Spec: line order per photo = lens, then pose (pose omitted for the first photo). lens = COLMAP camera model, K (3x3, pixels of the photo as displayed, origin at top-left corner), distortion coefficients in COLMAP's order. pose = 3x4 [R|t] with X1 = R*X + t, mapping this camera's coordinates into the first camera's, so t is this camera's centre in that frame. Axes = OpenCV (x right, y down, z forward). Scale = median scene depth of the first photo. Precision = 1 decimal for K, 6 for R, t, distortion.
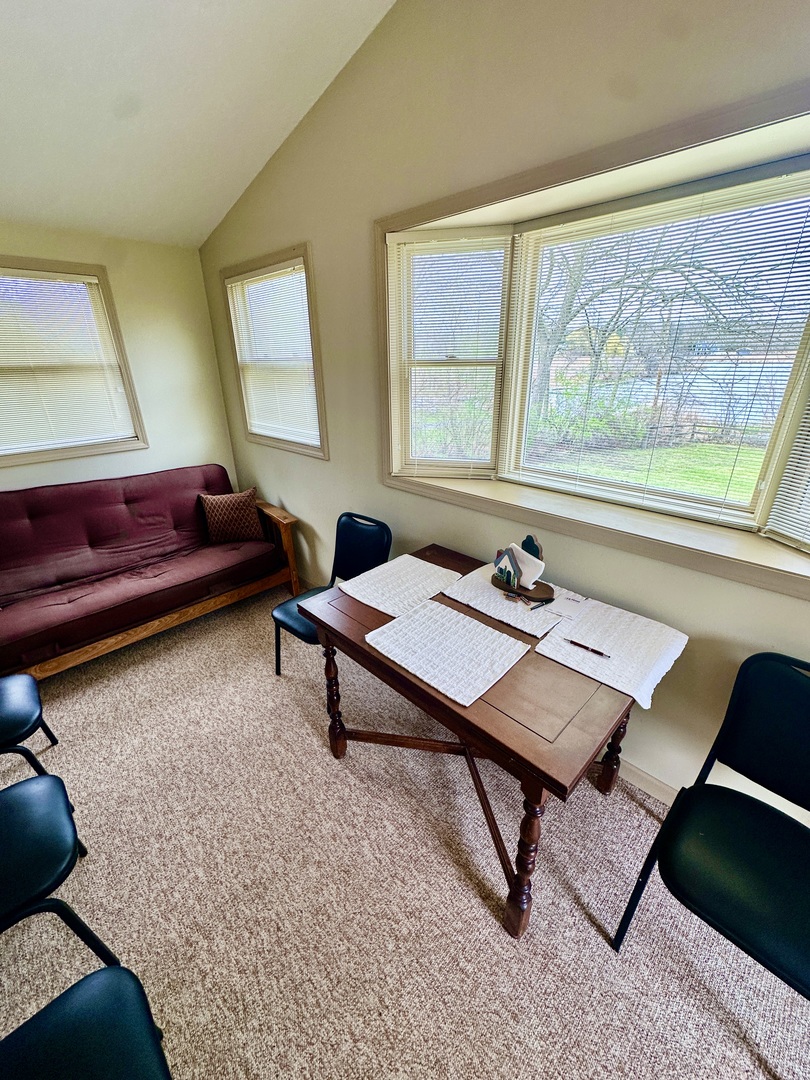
lens RADIAL K [[430.5, 0, 405.5], [0, 430.5, 535.3], [0, 0, 1]] dist [-0.009557, 0.000508]
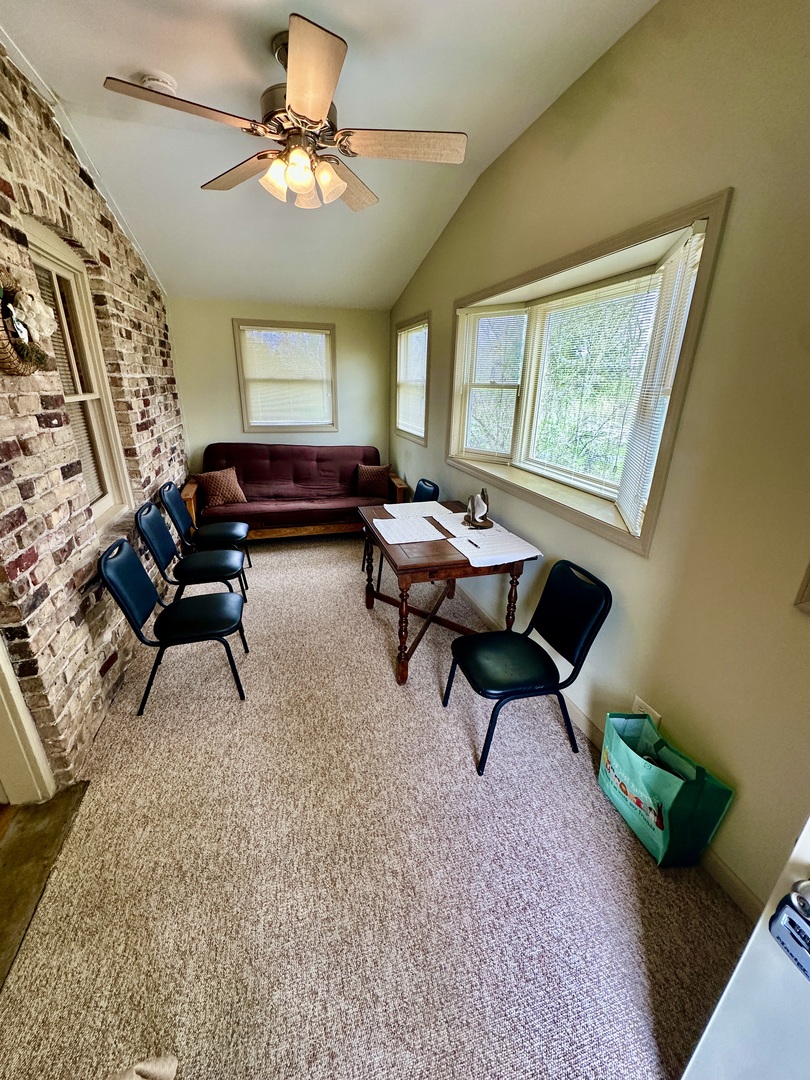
lens RADIAL K [[430.5, 0, 405.5], [0, 430.5, 535.3], [0, 0, 1]] dist [-0.009557, 0.000508]
pose [[0.879094, 0.191066, -0.436677, 0.664030], [-0.212918, 0.977069, -0.001123, 0.204379], [0.426449, 0.093963, 0.899618, -0.505095]]
